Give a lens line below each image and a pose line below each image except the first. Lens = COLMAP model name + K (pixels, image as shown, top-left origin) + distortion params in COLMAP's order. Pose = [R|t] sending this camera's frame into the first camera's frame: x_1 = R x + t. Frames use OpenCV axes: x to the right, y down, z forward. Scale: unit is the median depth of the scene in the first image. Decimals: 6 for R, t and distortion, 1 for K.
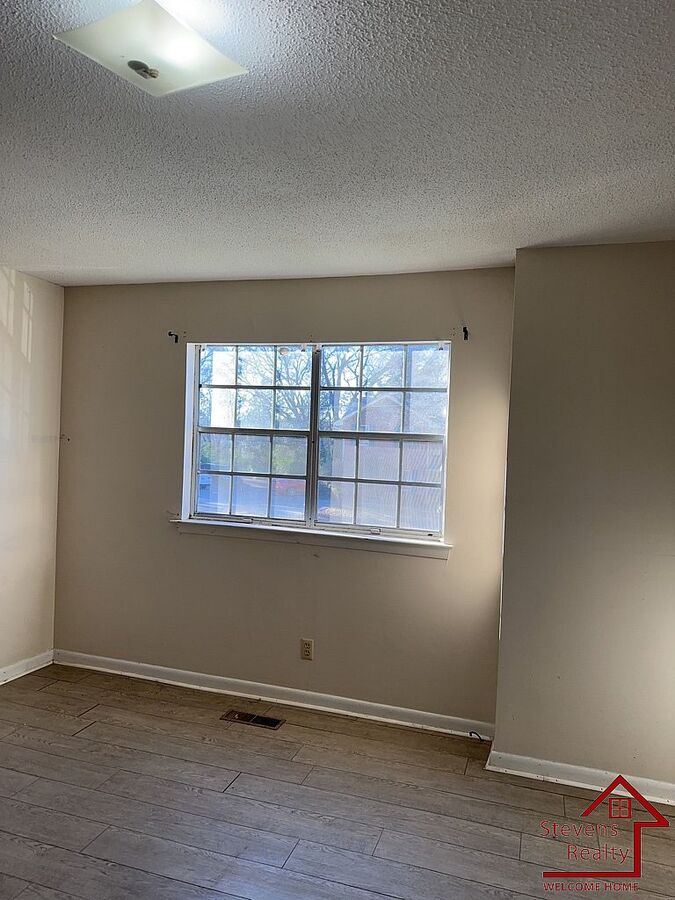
lens RADIAL K [[632.3, 0, 338.0], [0, 632.3, 453.6], [0, 0, 1]] dist [0.055533, -0.063227]
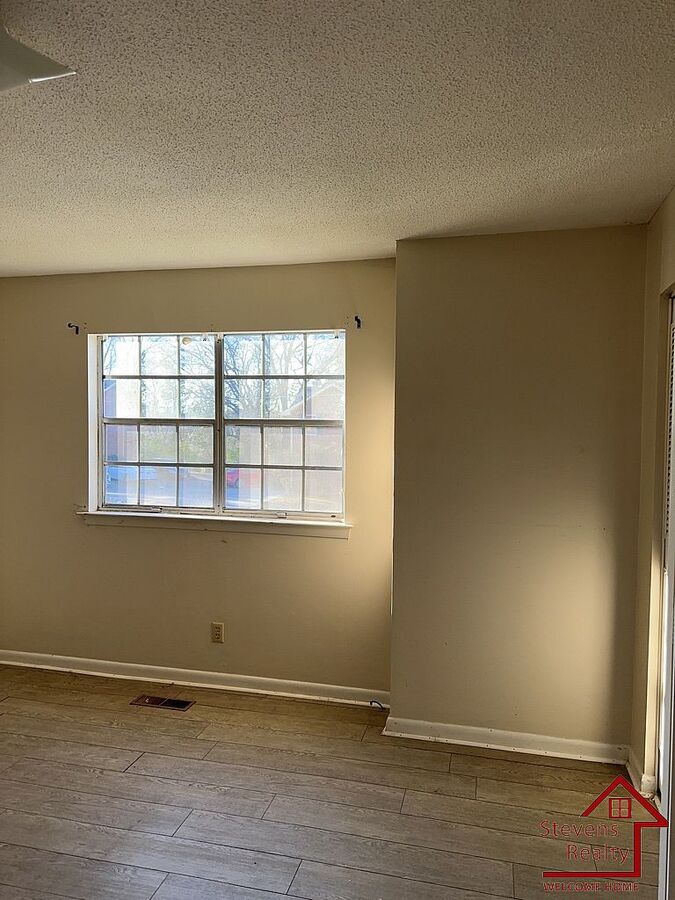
lens RADIAL K [[633.0, 0, 334.4], [0, 633.0, 456.1], [0, 0, 1]] dist [0.047902, -0.054941]
pose [[0.996907, -0.030489, 0.072434, 0.075345], [0.028863, 0.999310, 0.023393, 0.004757], [-0.073097, -0.021230, 0.997099, -0.032144]]
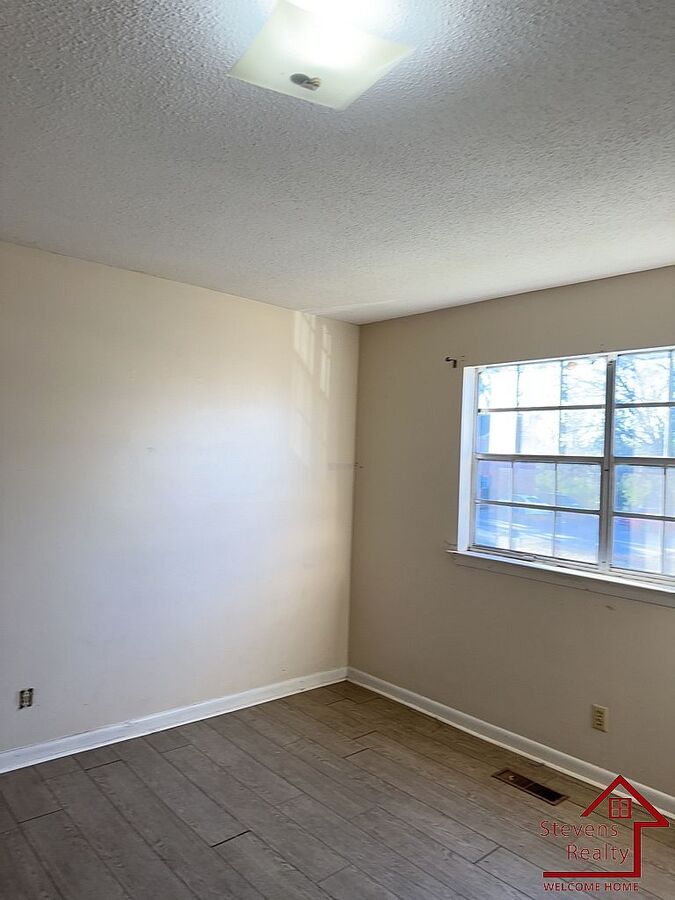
lens RADIAL K [[633.0, 0, 334.4], [0, 633.0, 456.1], [0, 0, 1]] dist [0.047902, -0.054941]
pose [[0.861590, -0.011793, -0.507468, 0.083921], [-0.008997, 0.999218, -0.038497, -0.000854], [0.507525, 0.037734, 0.860810, 0.086080]]
